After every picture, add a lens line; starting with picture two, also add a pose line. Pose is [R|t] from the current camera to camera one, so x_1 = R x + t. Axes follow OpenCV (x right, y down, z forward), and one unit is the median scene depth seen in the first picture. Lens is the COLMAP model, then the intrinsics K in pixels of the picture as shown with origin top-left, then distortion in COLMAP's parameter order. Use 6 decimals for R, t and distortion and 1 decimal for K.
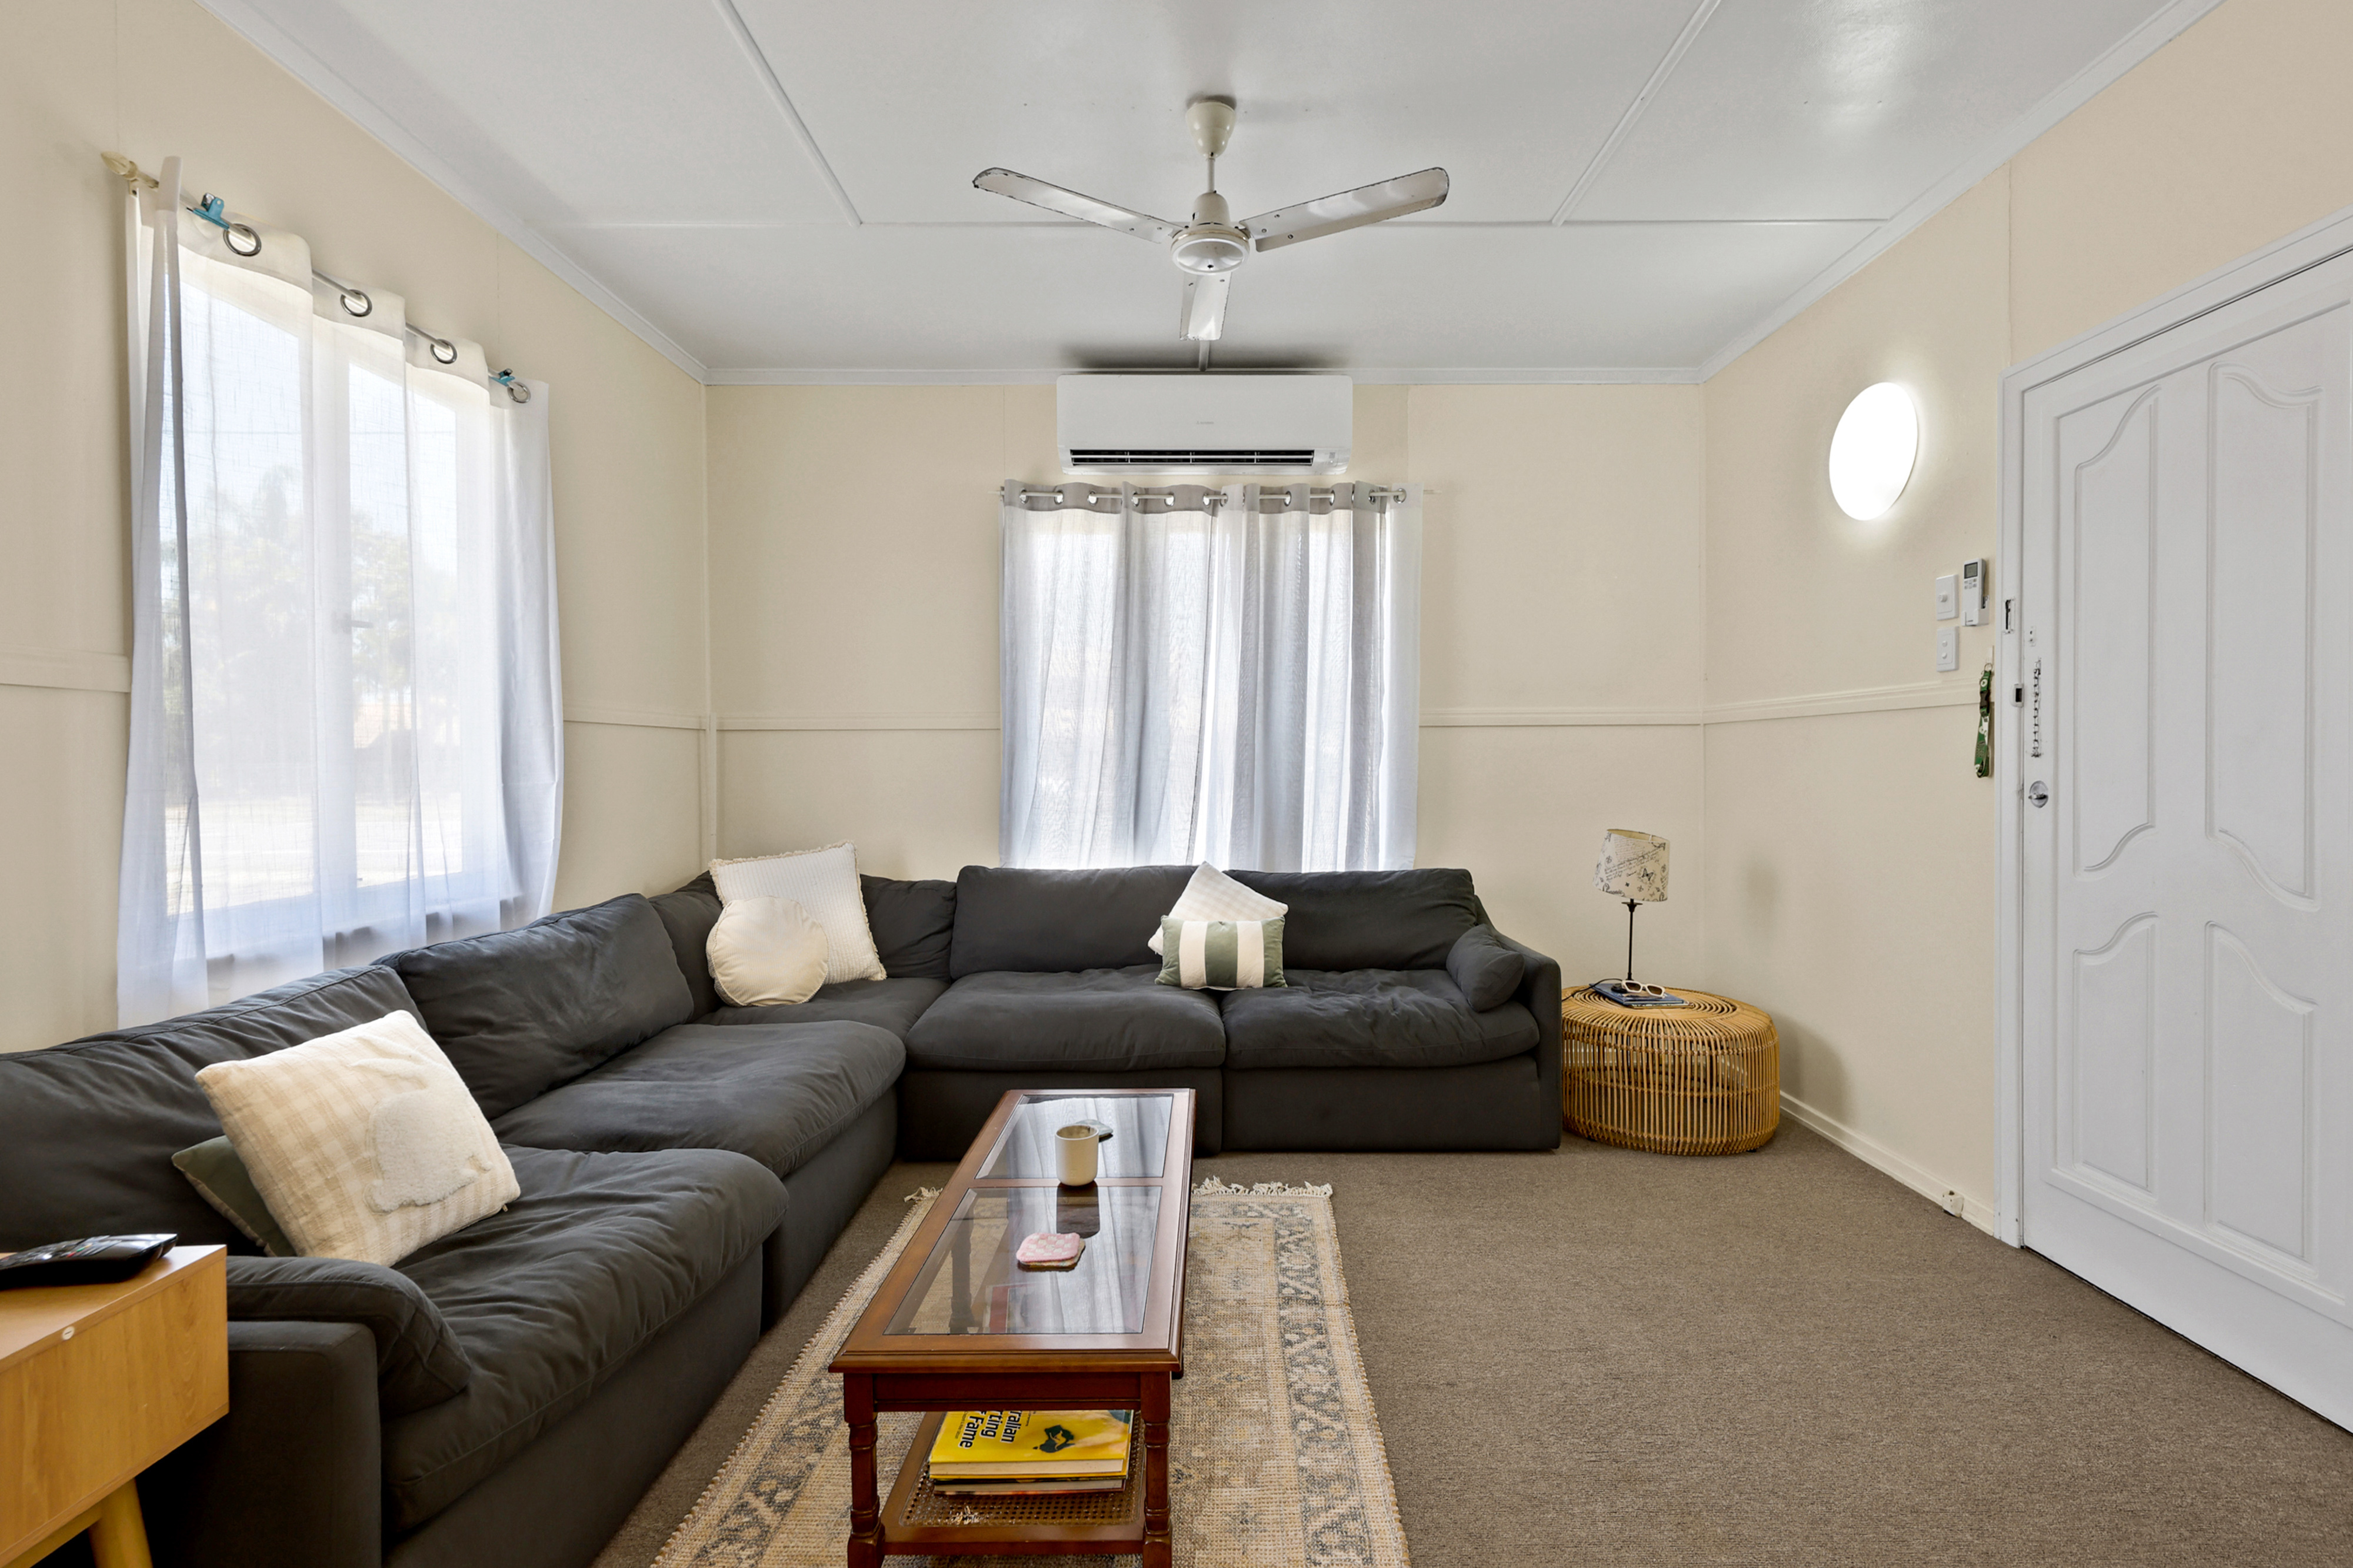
lens RADIAL K [[1024.5, 0, 1172.8], [0, 1024.5, 771.0], [0, 0, 1]] dist [-0.001879, 0.000731]
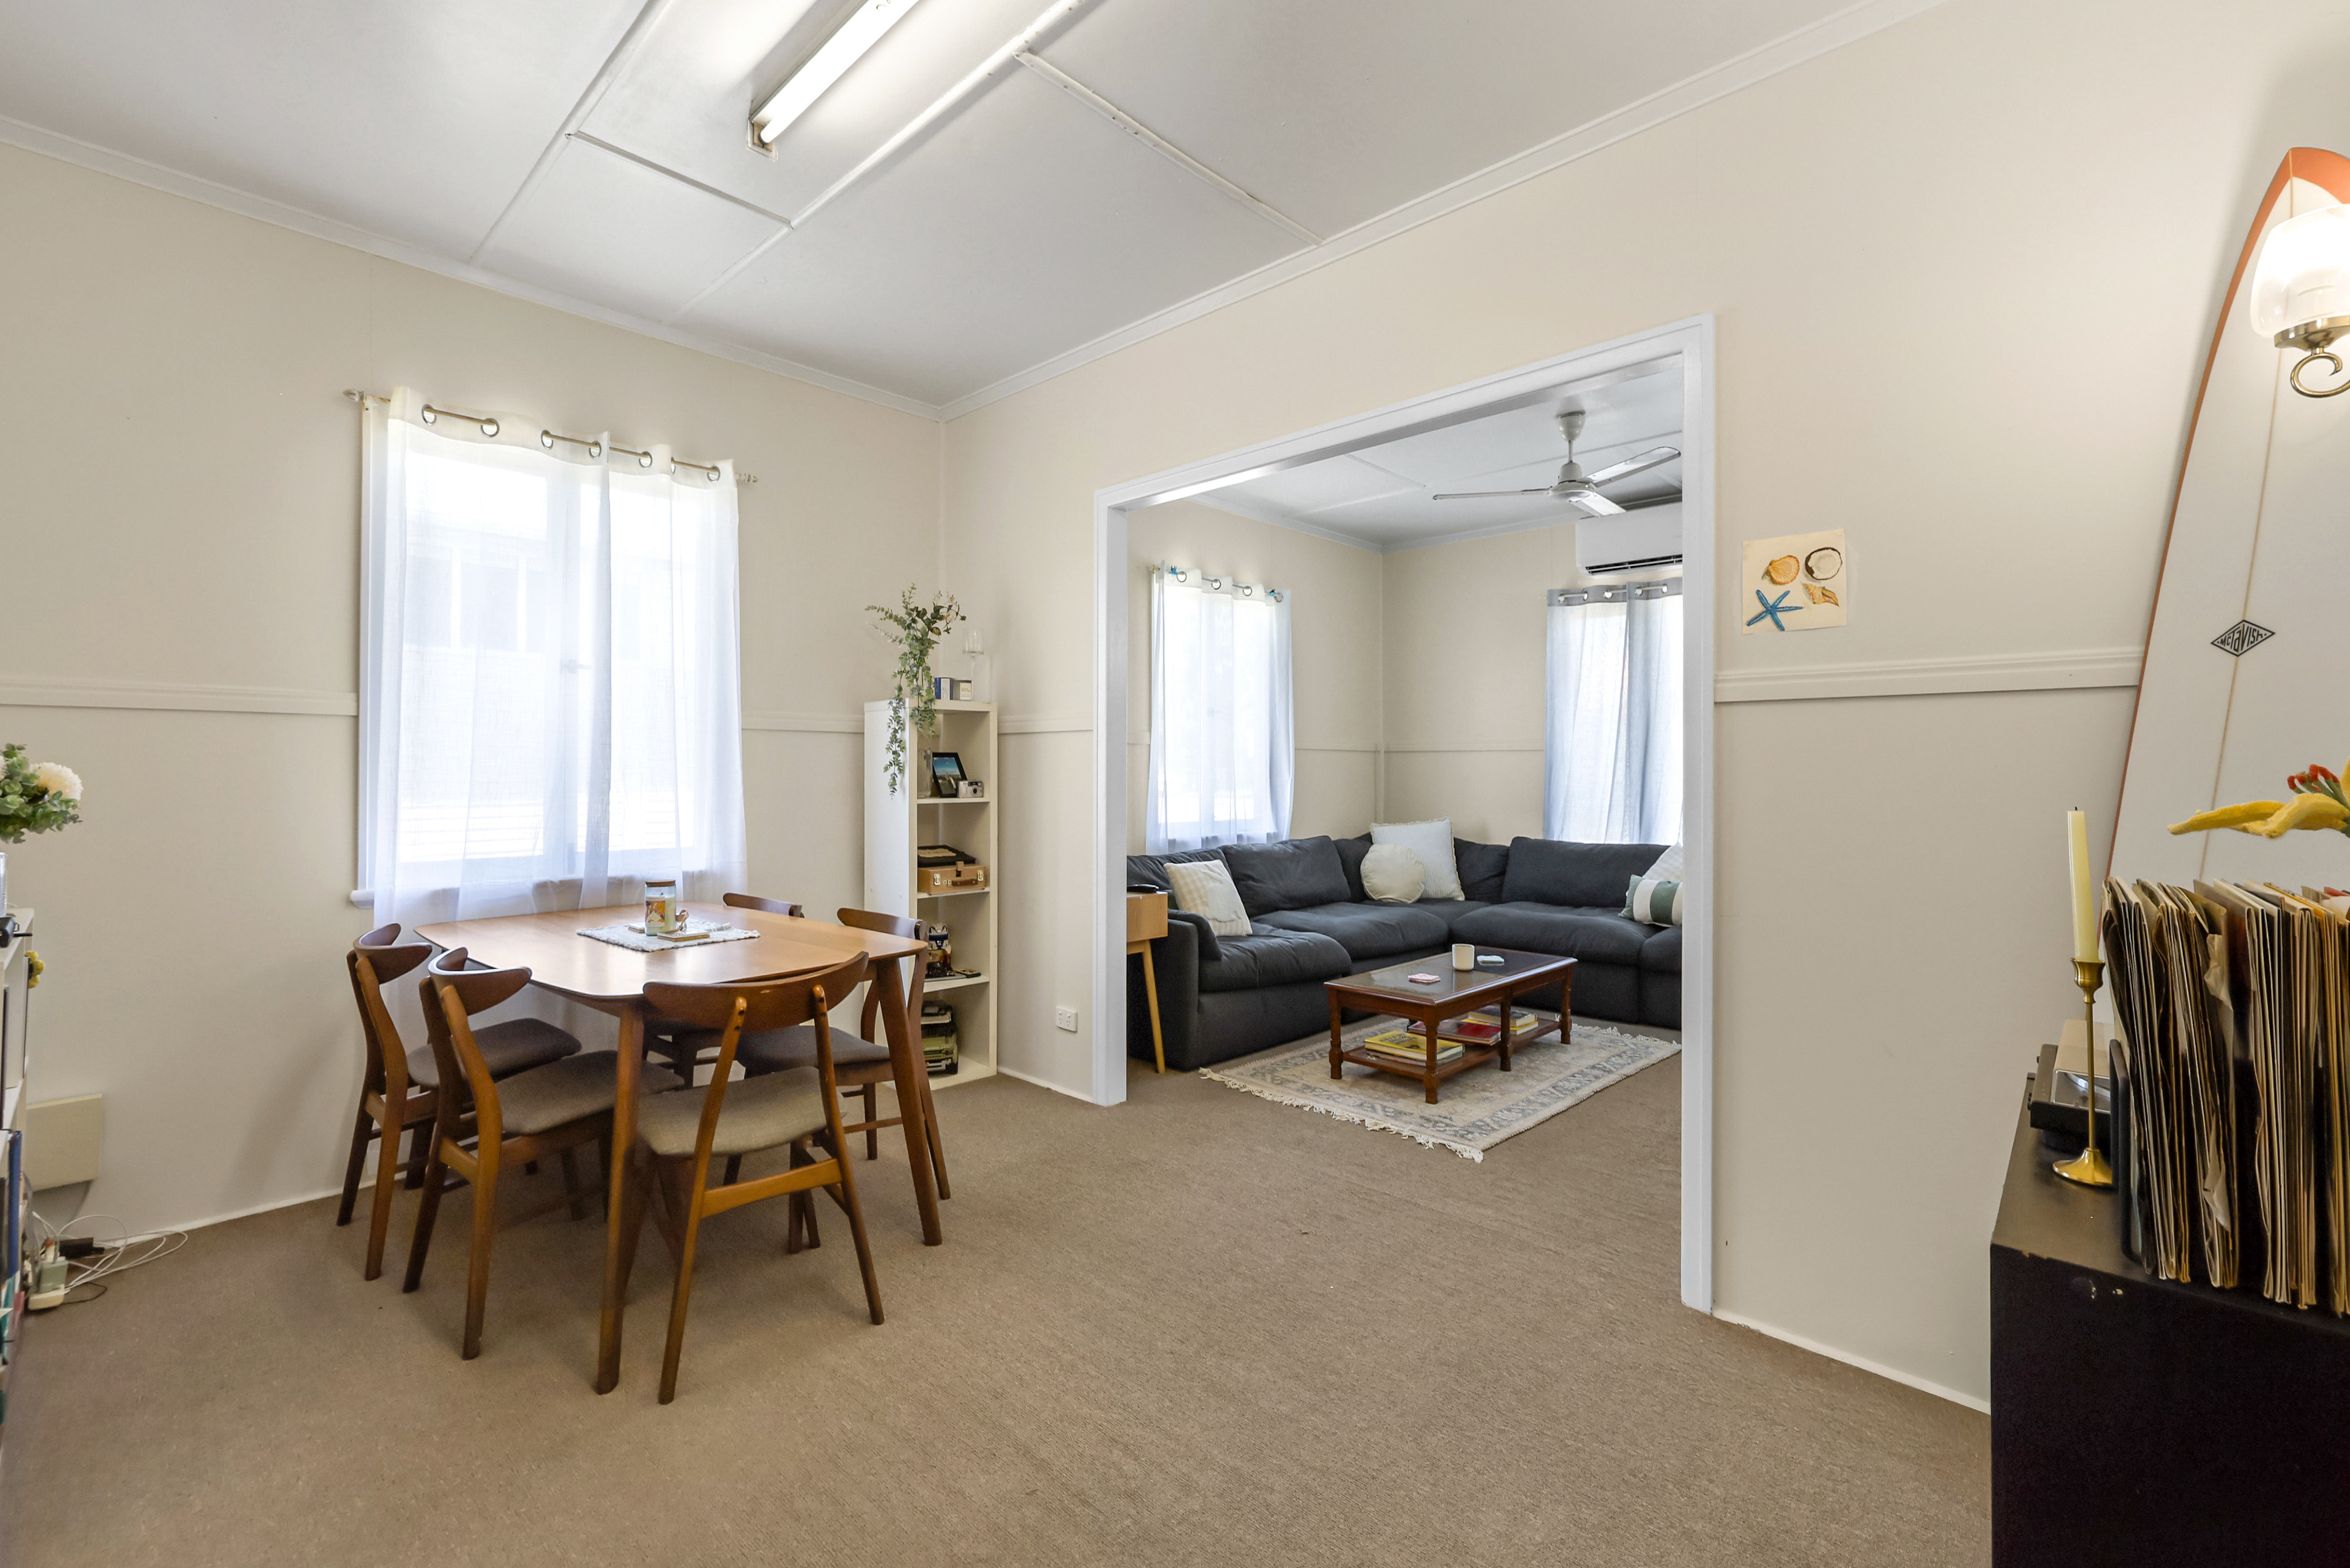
lens RADIAL K [[1023.3, 0, 1175.1], [0, 1023.3, 770.2], [0, 0, 1]] dist [-0.001879, 0.000731]
pose [[0.724132, 0.008659, -0.689607, 0.660922], [-0.015824, 0.999867, -0.004061, 0.006029], [0.689480, 0.013853, 0.724172, -0.672385]]
